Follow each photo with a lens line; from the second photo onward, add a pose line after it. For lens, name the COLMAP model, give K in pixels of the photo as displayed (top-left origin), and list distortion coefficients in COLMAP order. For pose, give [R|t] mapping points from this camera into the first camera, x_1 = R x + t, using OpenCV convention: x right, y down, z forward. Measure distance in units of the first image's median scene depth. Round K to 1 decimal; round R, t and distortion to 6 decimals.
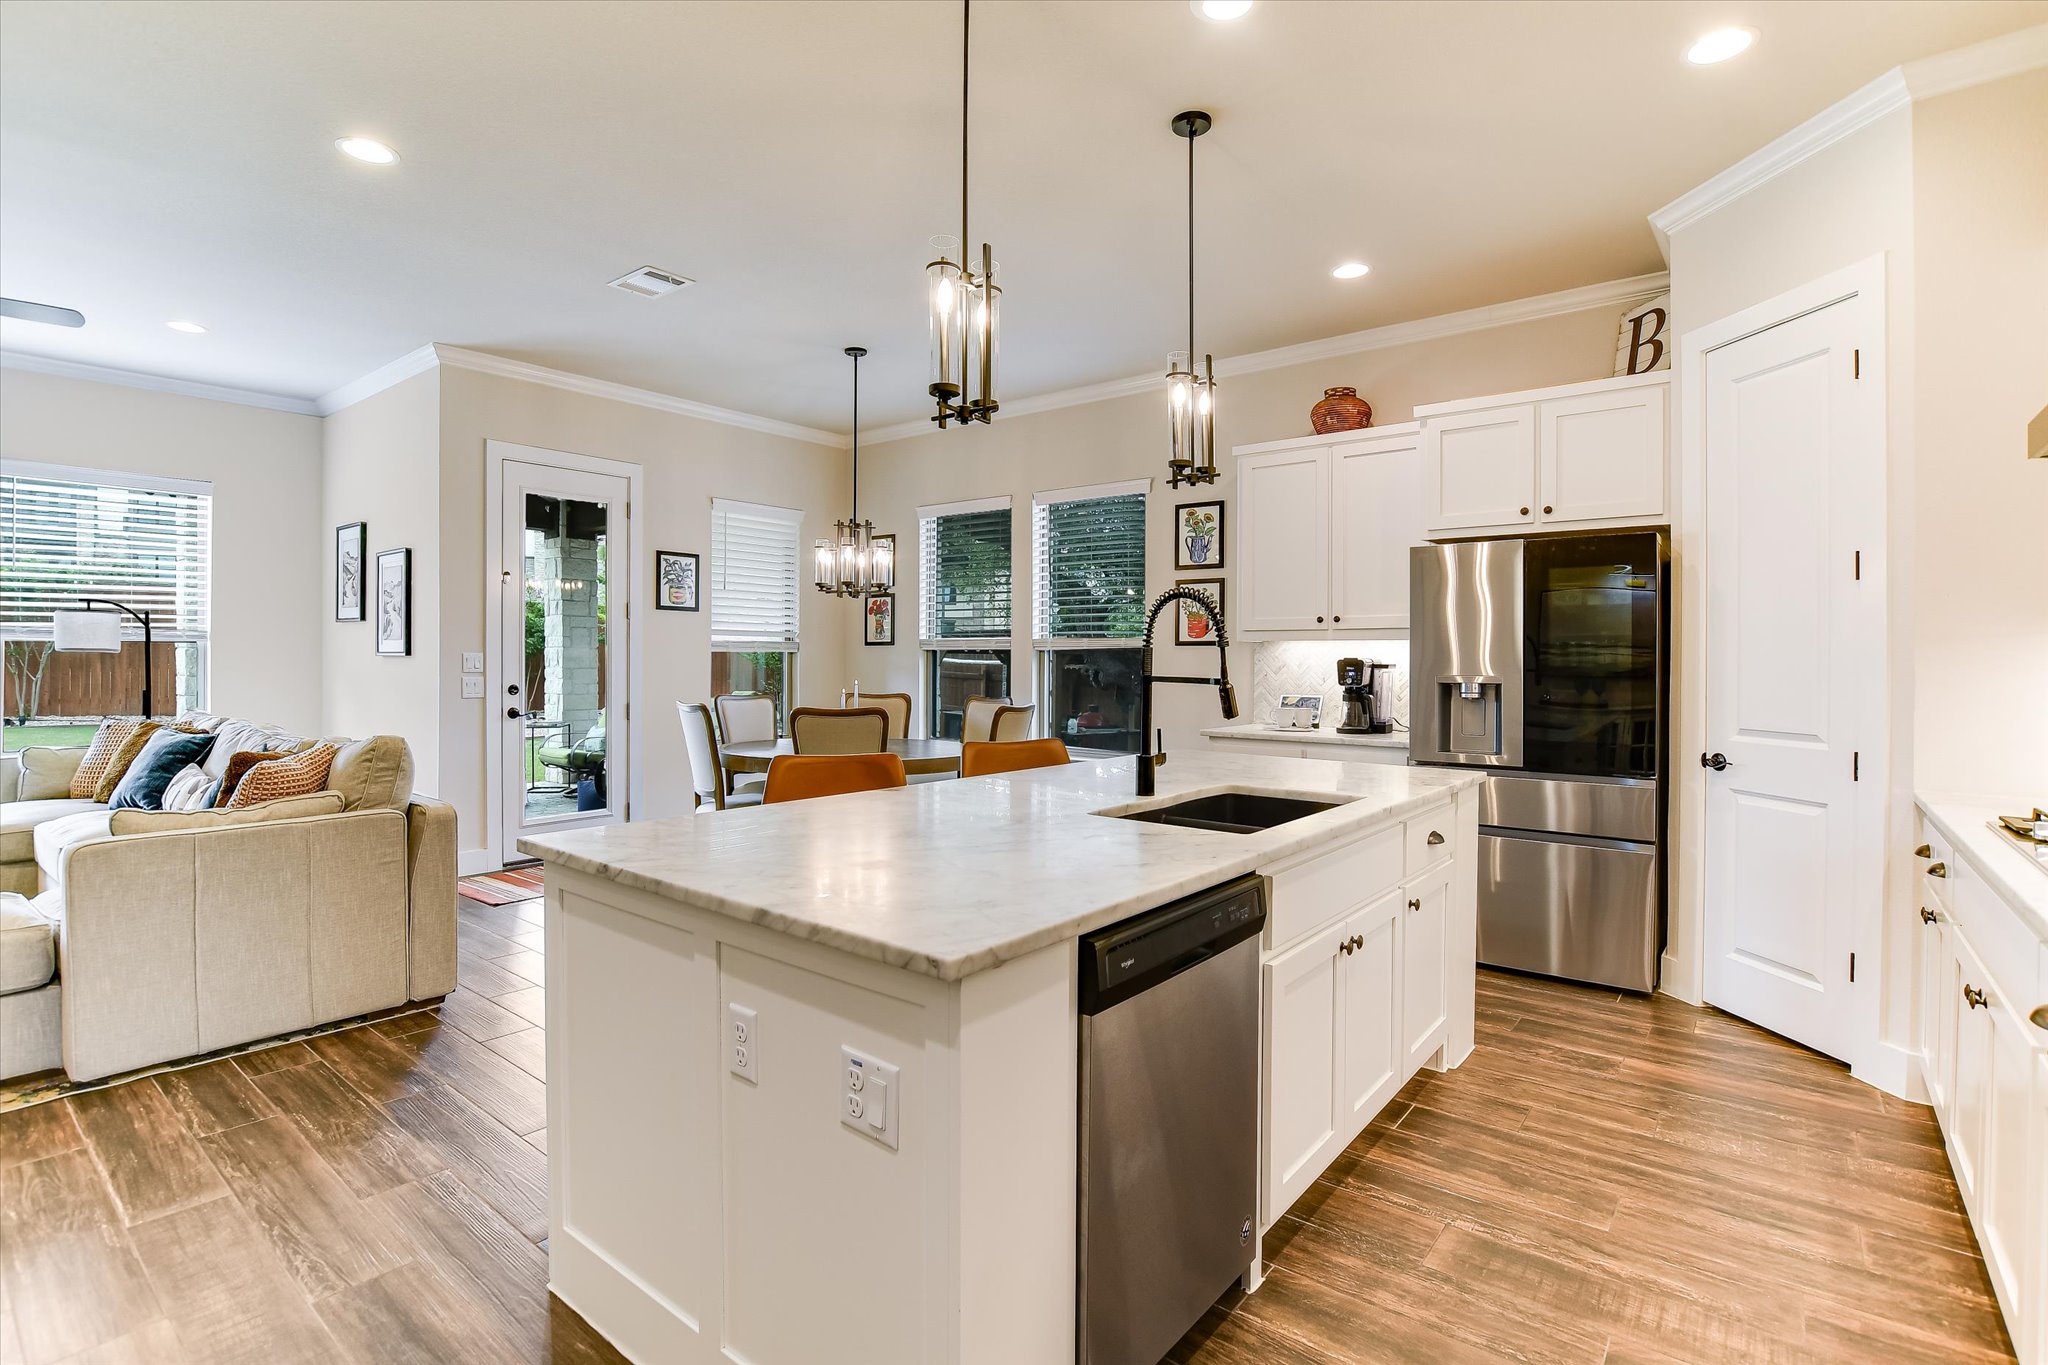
lens RADIAL K [[965.5, 0, 1003.8], [0, 965.5, 667.5], [0, 0, 1]] dist [-0.028430, 0.002525]
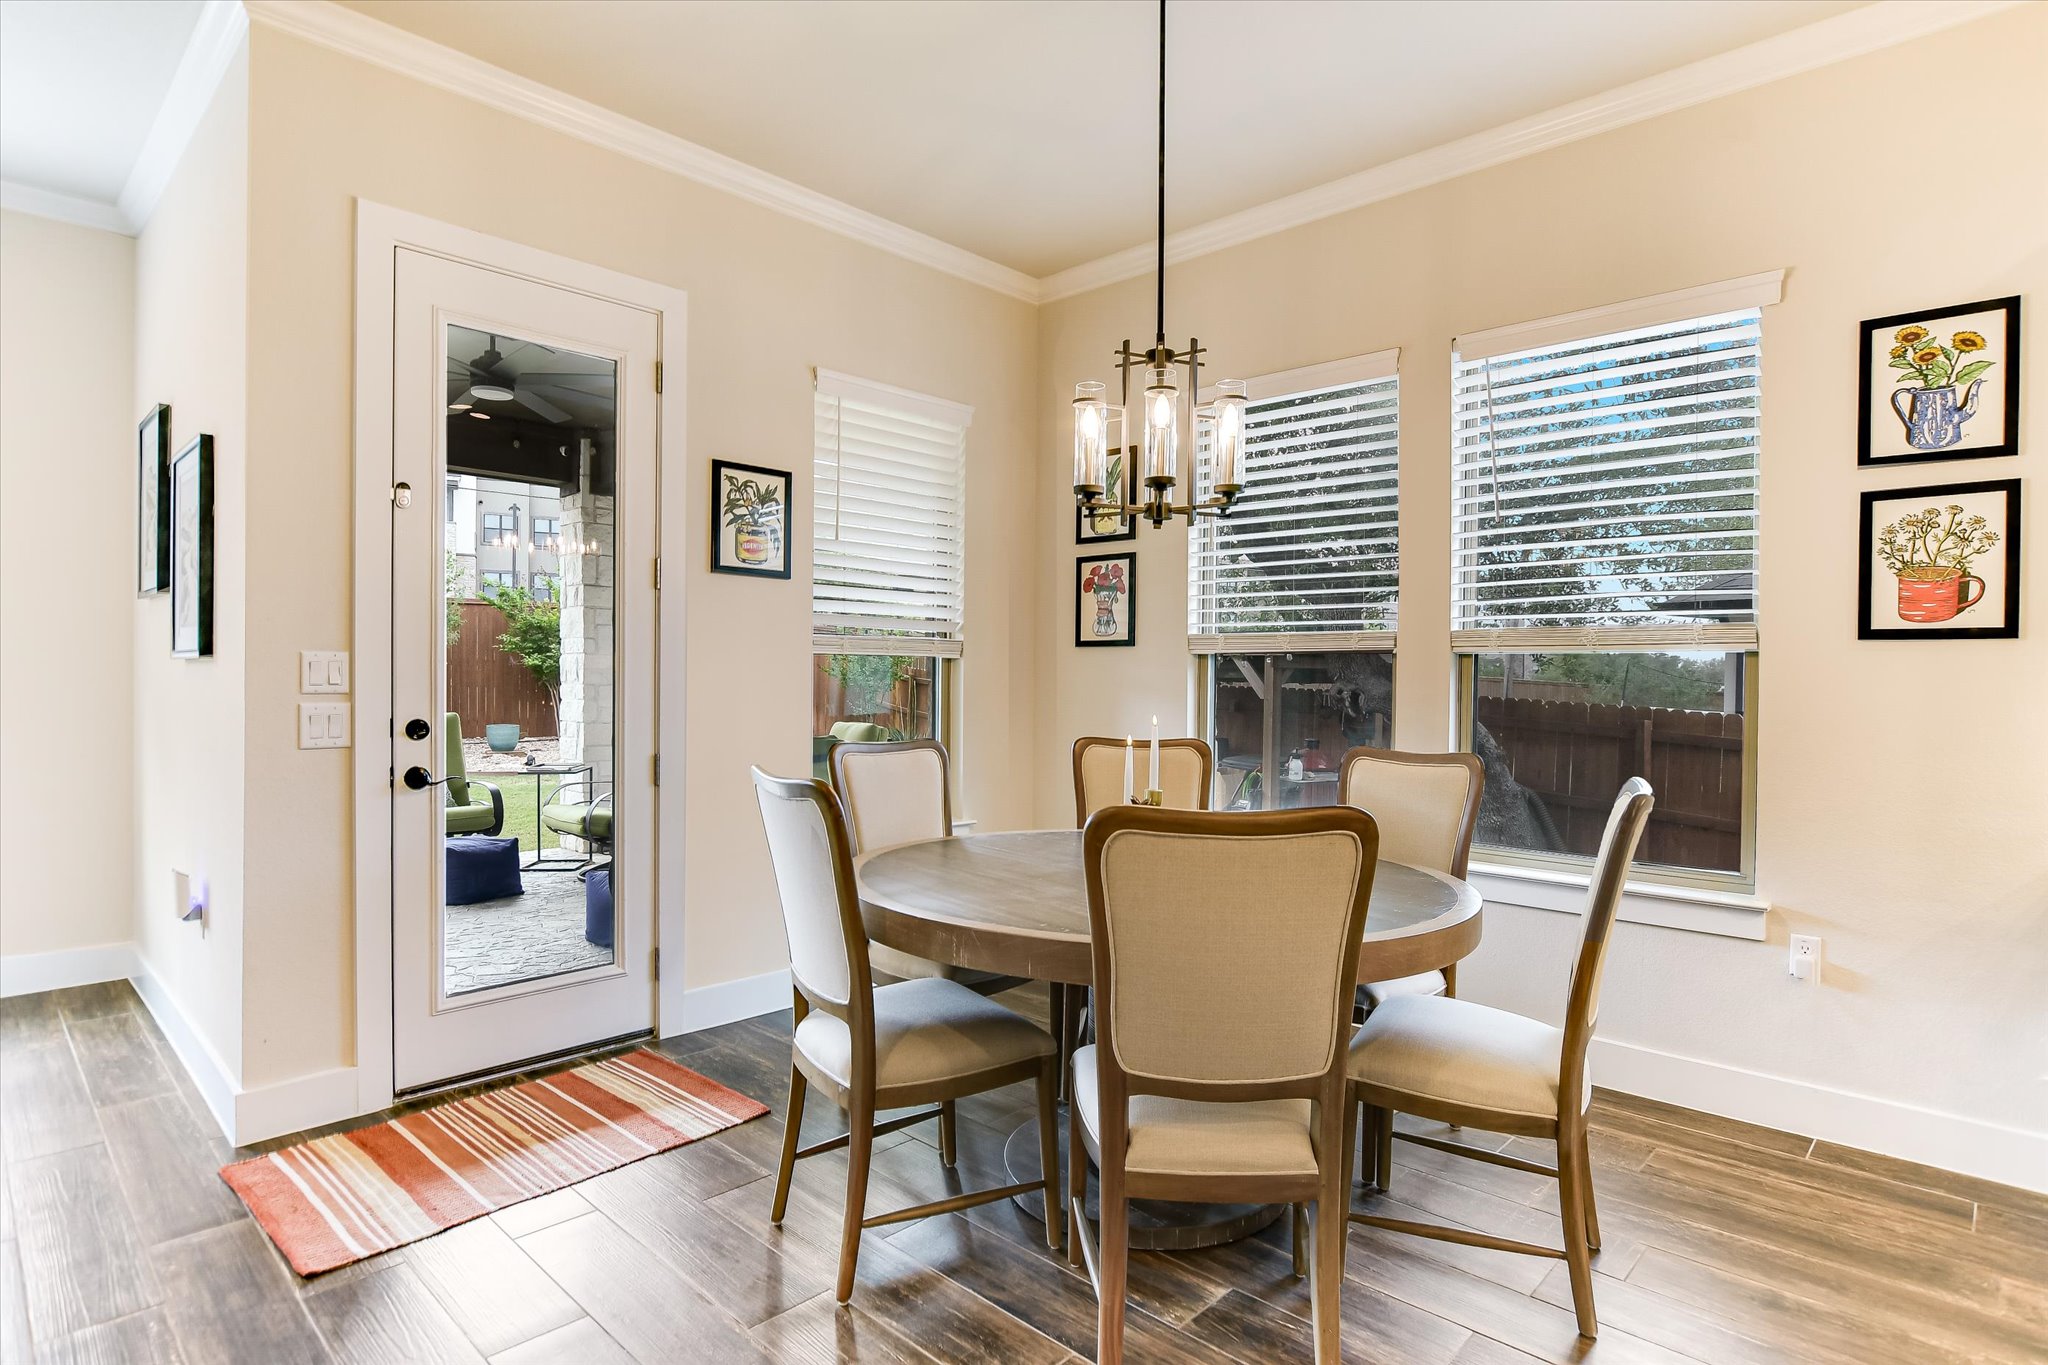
lens RADIAL K [[1068.1, 0, 1009.7], [0, 1068.1, 687.4], [0, 0, 1]] dist [-0.018013, -0.002831]
pose [[0.996397, 0.004843, -0.084670, -0.171680], [-0.004717, 0.999987, 0.001684, -0.000109], [0.084677, -0.001278, 0.996408, 0.497483]]
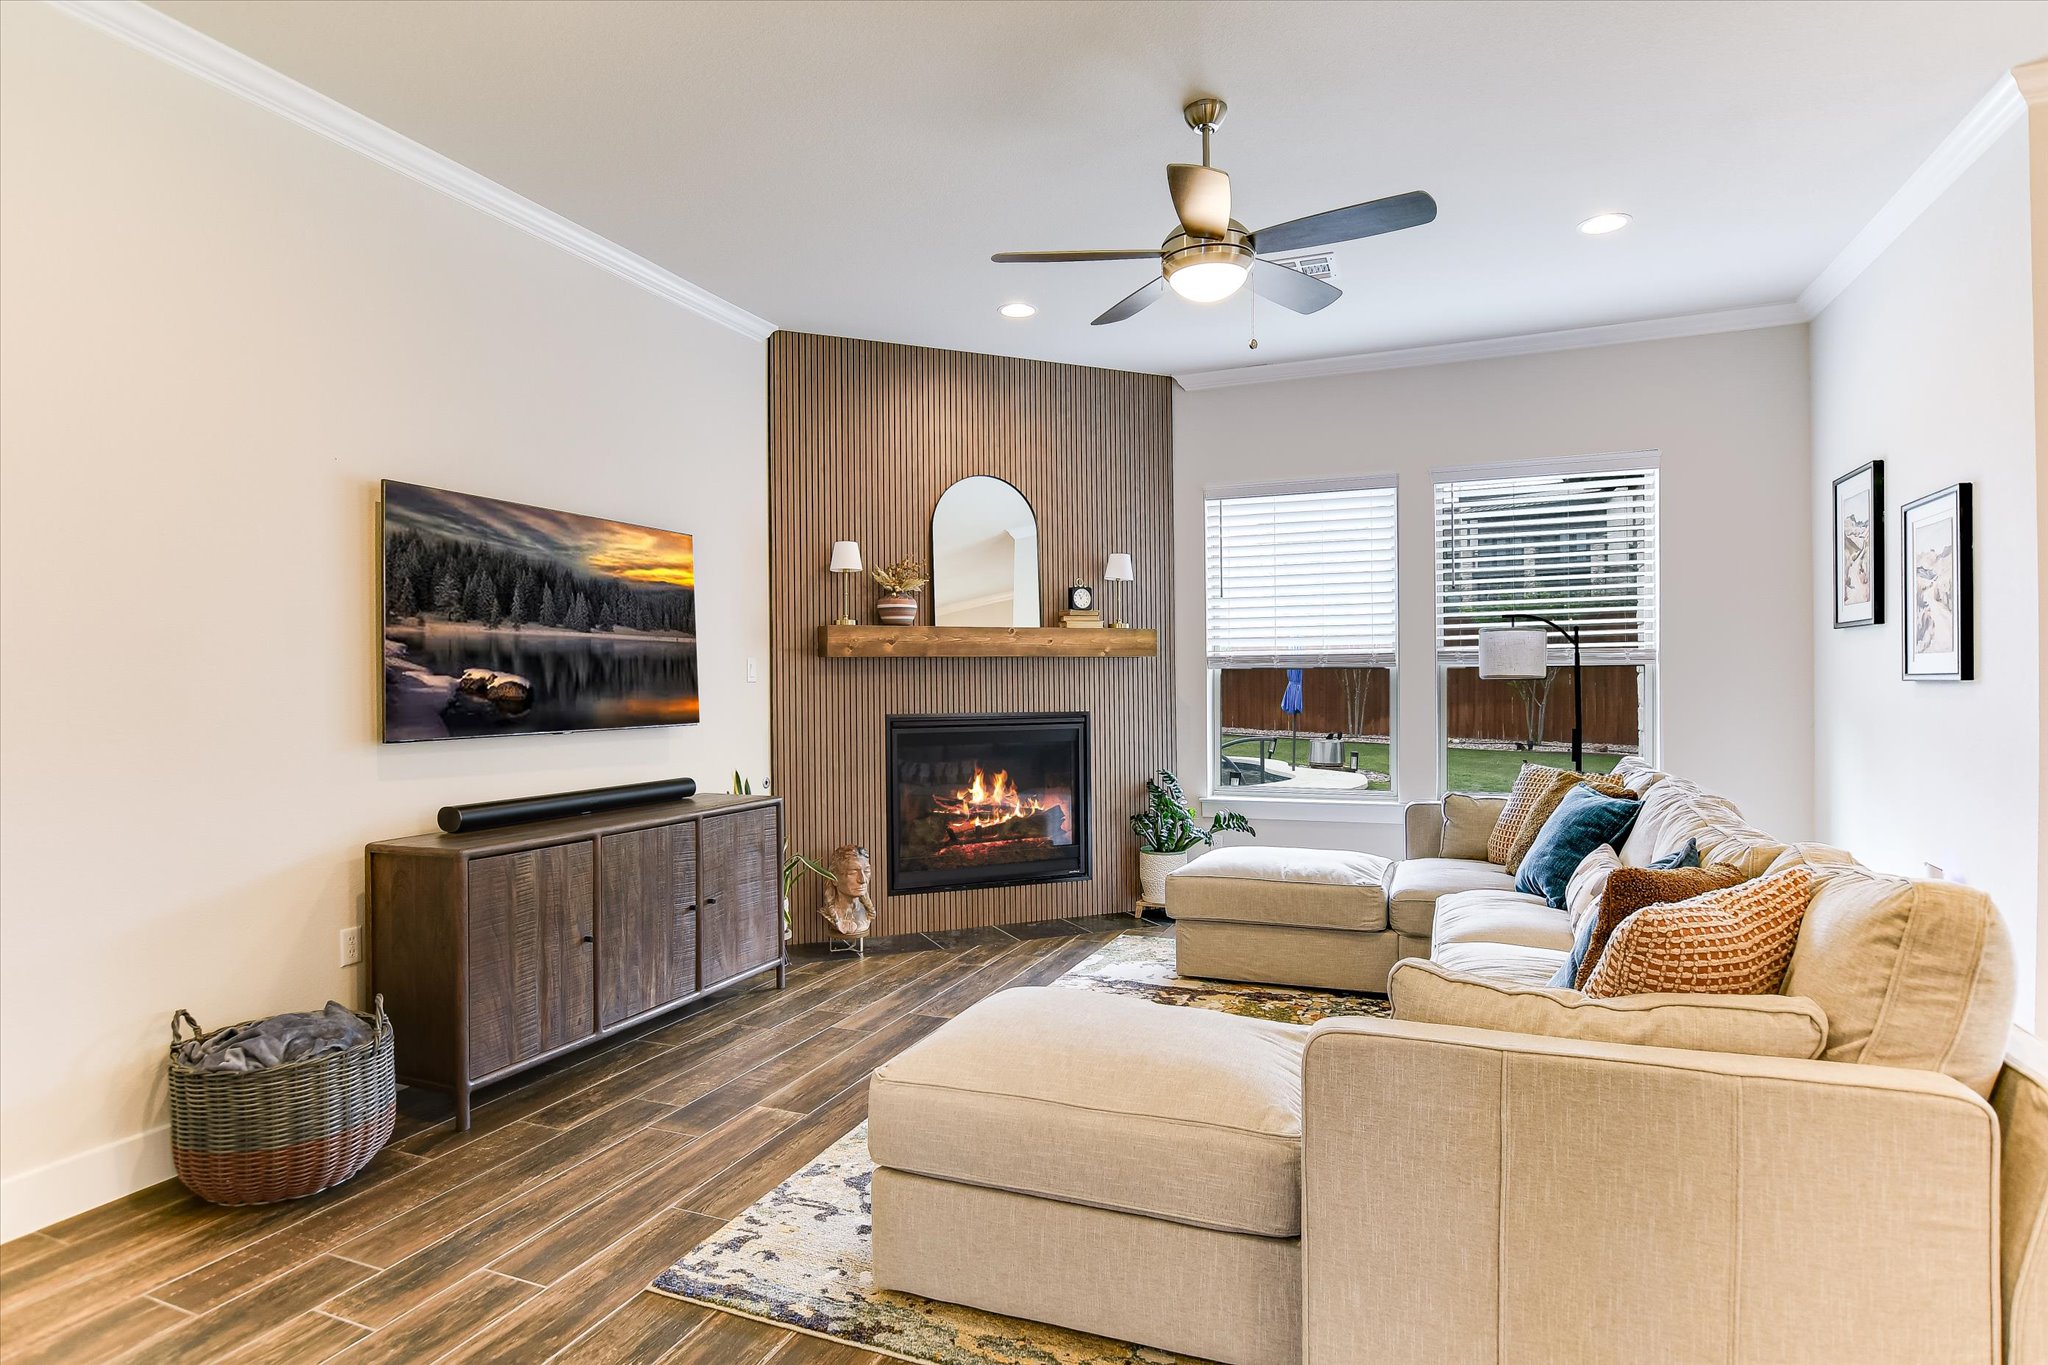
lens RADIAL K [[1068.1, 0, 1016.1], [0, 1068.1, 694.7], [0, 0, 1]] dist [-0.018013, -0.002831]
pose [[0.288820, 0.000860, -0.957383, -0.203107], [-0.000823, 0.999999, 0.000650, -0.004178], [0.957383, 0.000600, 0.288821, 0.302671]]
